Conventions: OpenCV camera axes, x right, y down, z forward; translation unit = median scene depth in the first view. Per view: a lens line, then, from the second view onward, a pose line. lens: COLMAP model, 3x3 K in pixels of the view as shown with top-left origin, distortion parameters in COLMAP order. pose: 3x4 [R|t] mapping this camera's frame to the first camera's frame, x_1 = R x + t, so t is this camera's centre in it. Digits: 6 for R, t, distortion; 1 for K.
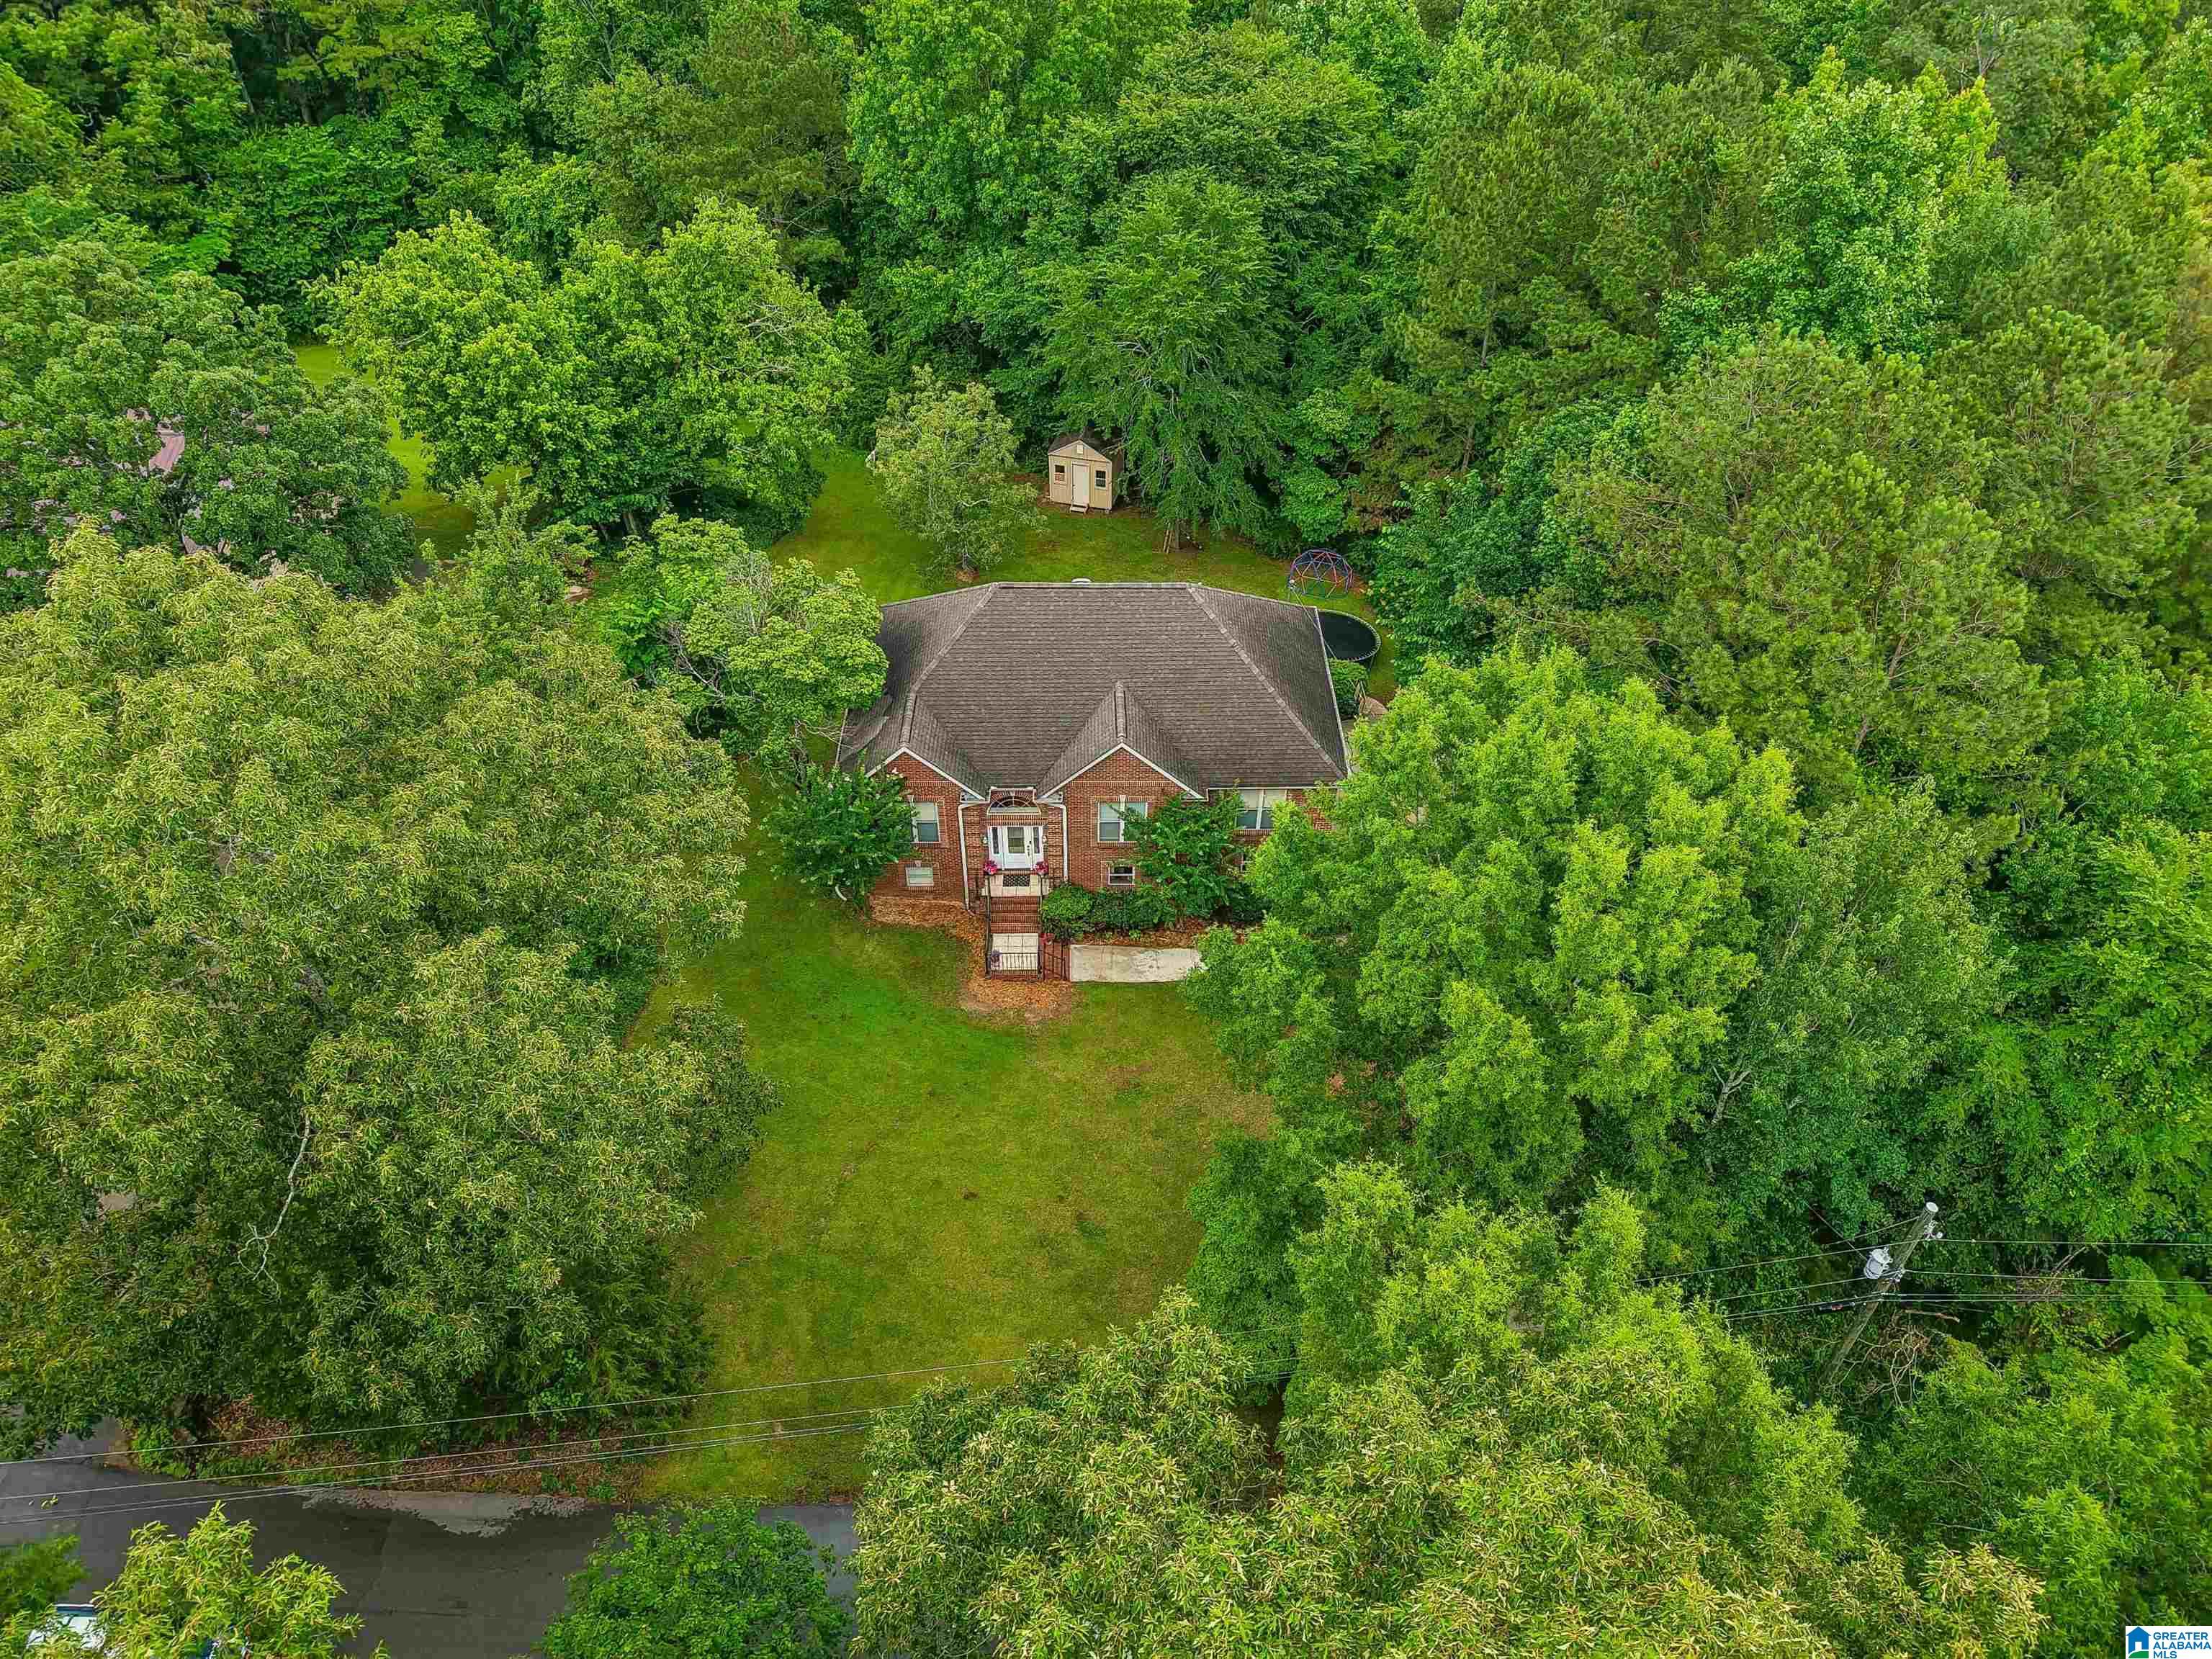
lens RADIAL K [[1544.6, 0, 1108.2], [0, 1544.6, 819.2], [0, 0, 1]] dist [0.005927, -0.000376]
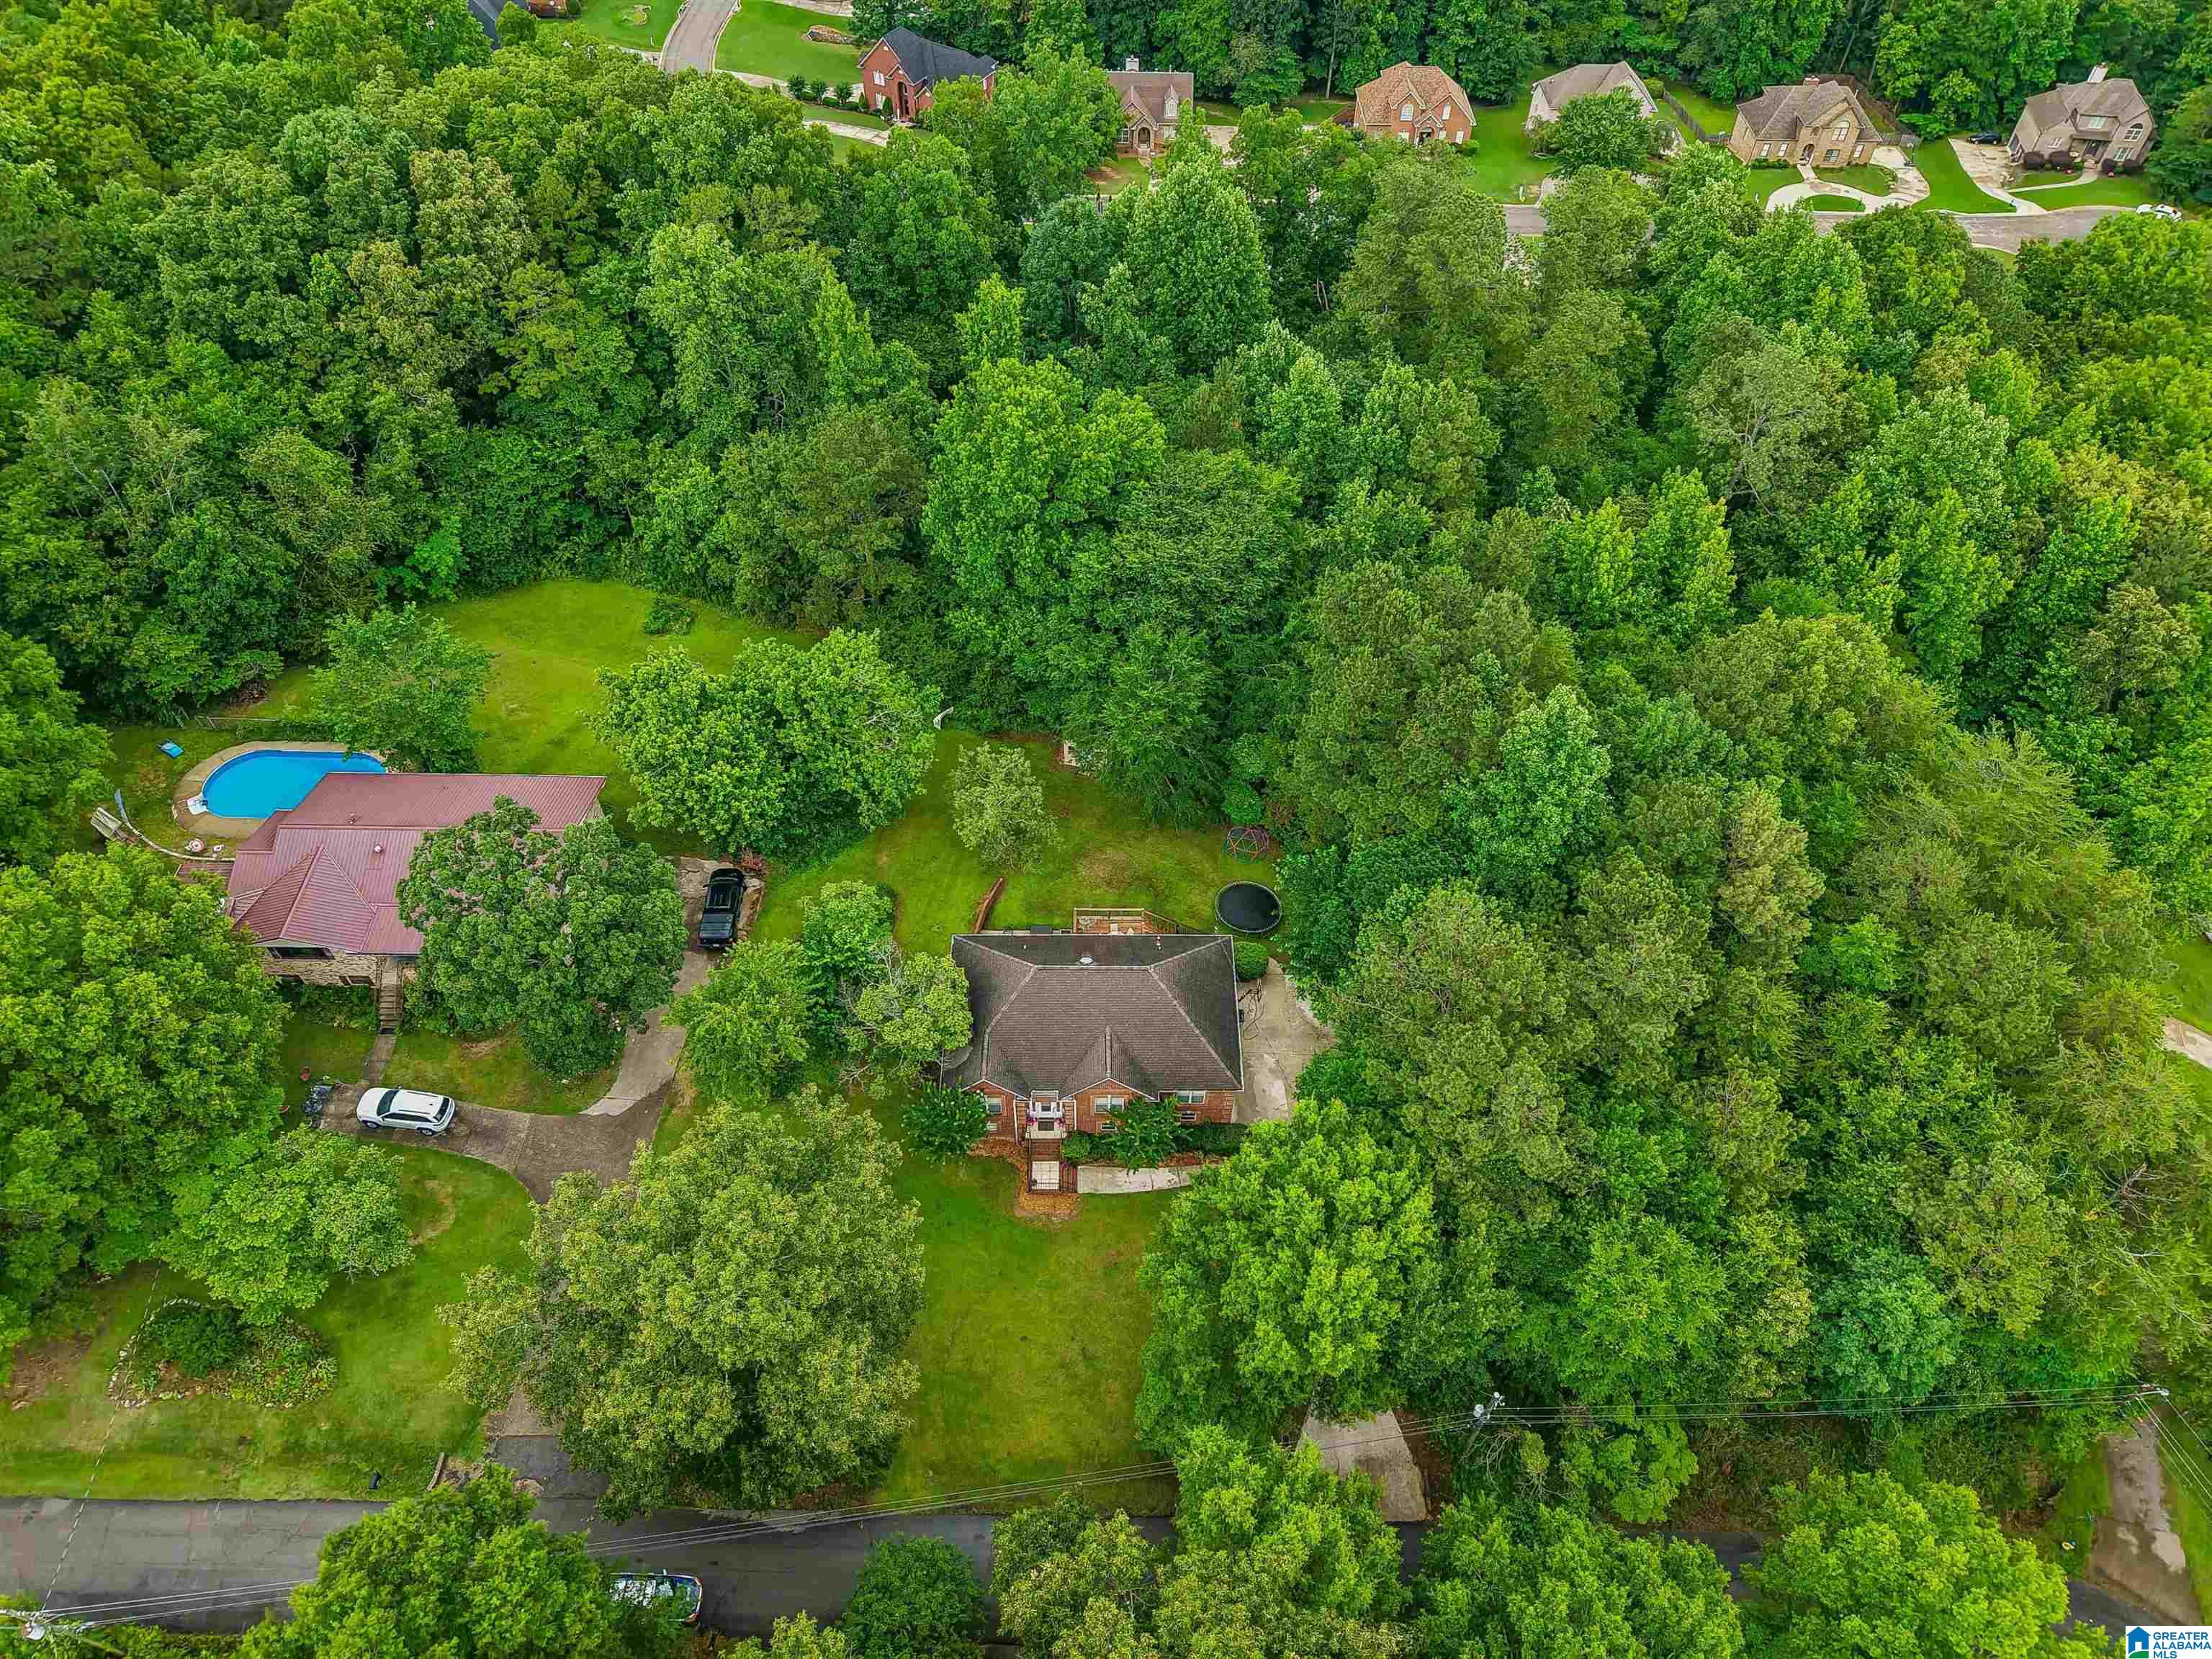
lens RADIAL K [[1544.6, 0, 1104.7], [0, 1544.6, 838.4], [0, 0, 1]] dist [0.005927, -0.000376]
pose [[0.999960, 0.008922, -0.000846, 0.003419], [-0.008683, 0.987867, 0.155060, -0.558657], [0.002219, -0.155046, 0.987905, -0.645809]]
